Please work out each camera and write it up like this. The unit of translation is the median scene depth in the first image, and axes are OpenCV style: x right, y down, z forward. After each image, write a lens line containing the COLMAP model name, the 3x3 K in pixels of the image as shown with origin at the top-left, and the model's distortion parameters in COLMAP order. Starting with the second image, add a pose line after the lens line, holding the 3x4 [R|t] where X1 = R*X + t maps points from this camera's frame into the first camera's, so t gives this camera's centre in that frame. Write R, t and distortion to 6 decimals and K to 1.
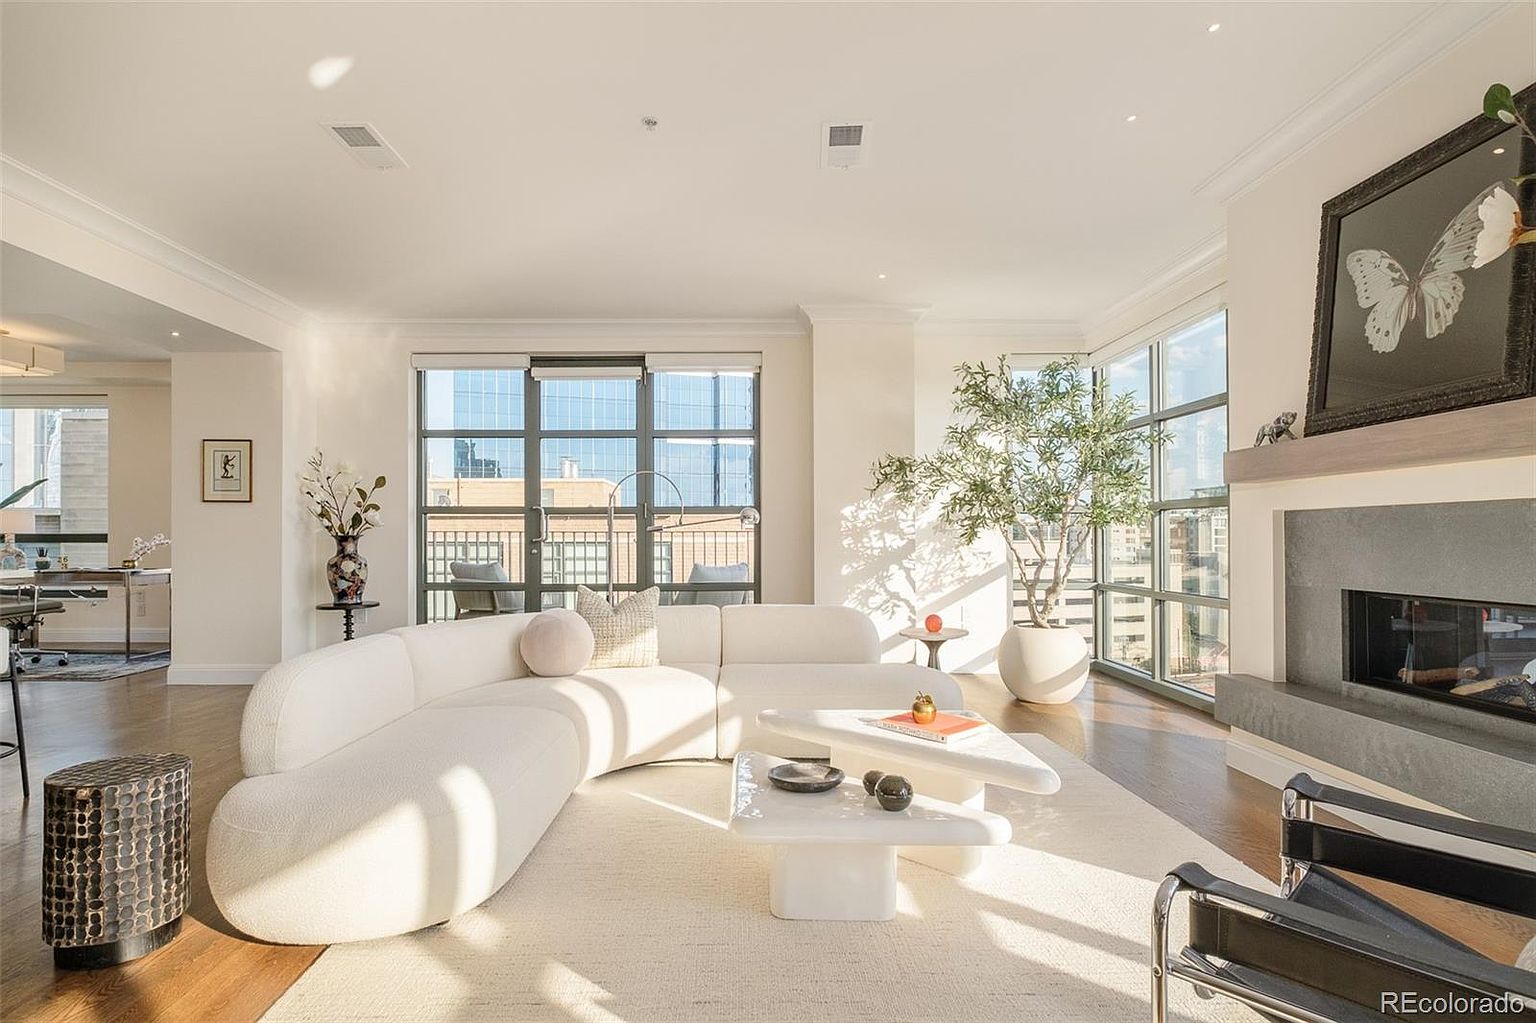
lens RADIAL K [[804.3, 0, 748.0], [0, 804.3, 530.1], [0, 0, 1]] dist [-0.011119, 0.003277]
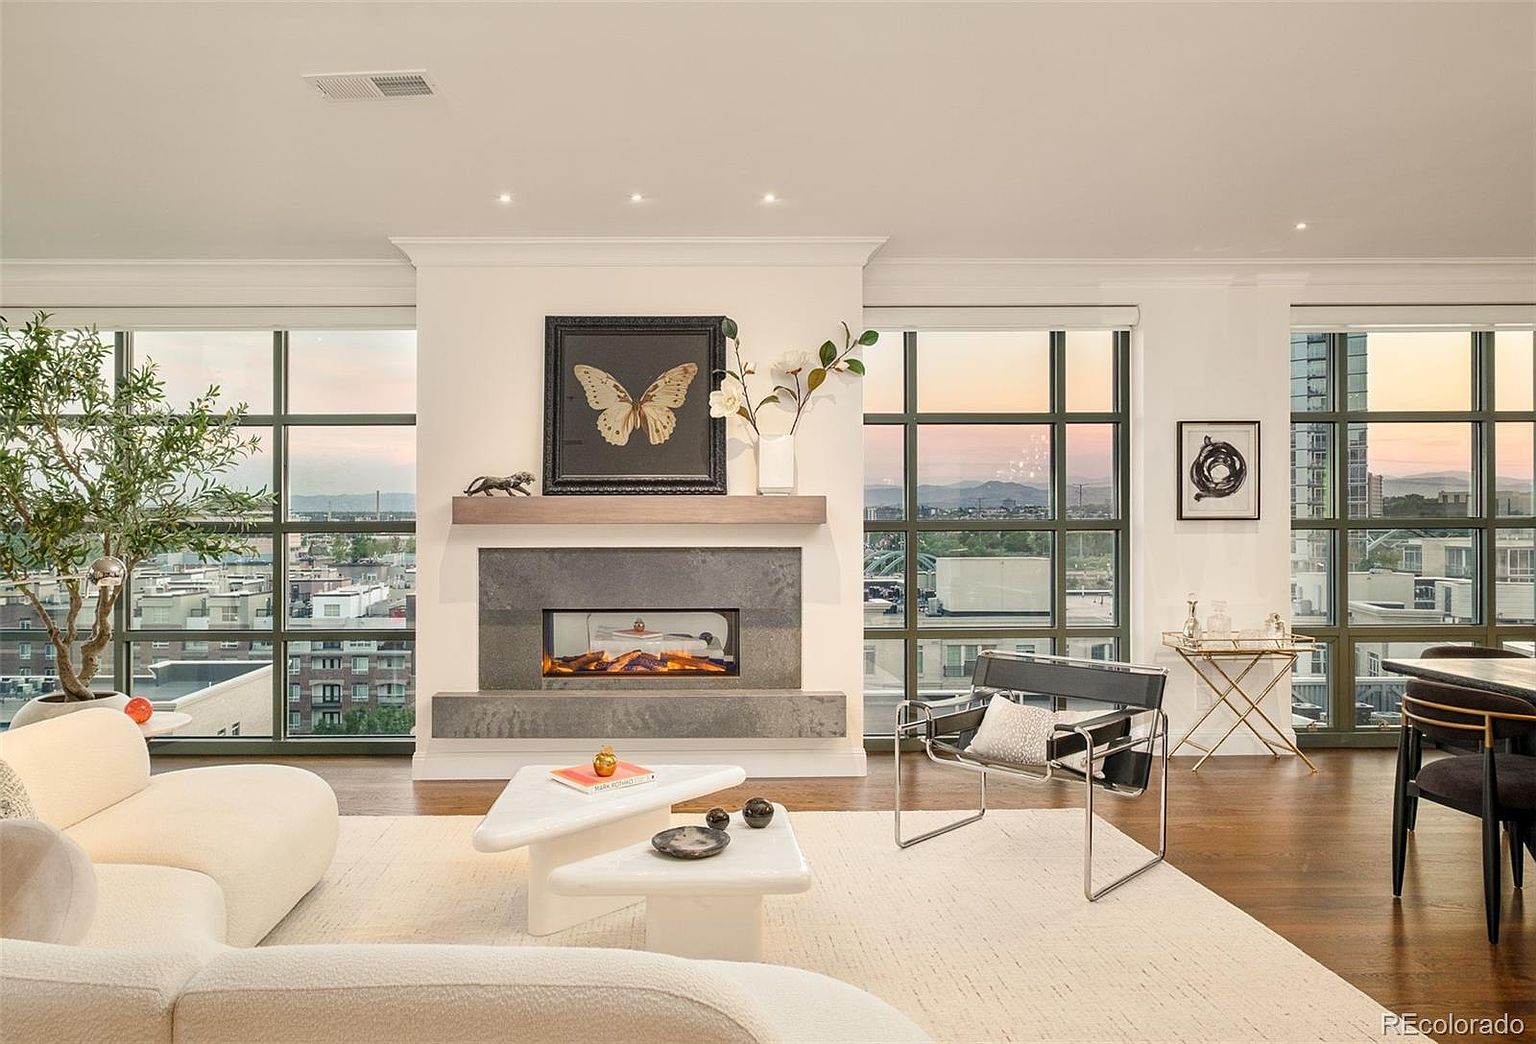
lens RADIAL K [[990.0, 0, 678.6], [0, 990.0, 512.5], [0, 0, 1]] dist [0.000634, -0.003459]
pose [[-0.015869, 0.013293, 0.999786, -0.559201], [-0.001786, 0.999910, -0.013323, -0.039962], [-0.999872, -0.001997, -0.015844, 0.497428]]
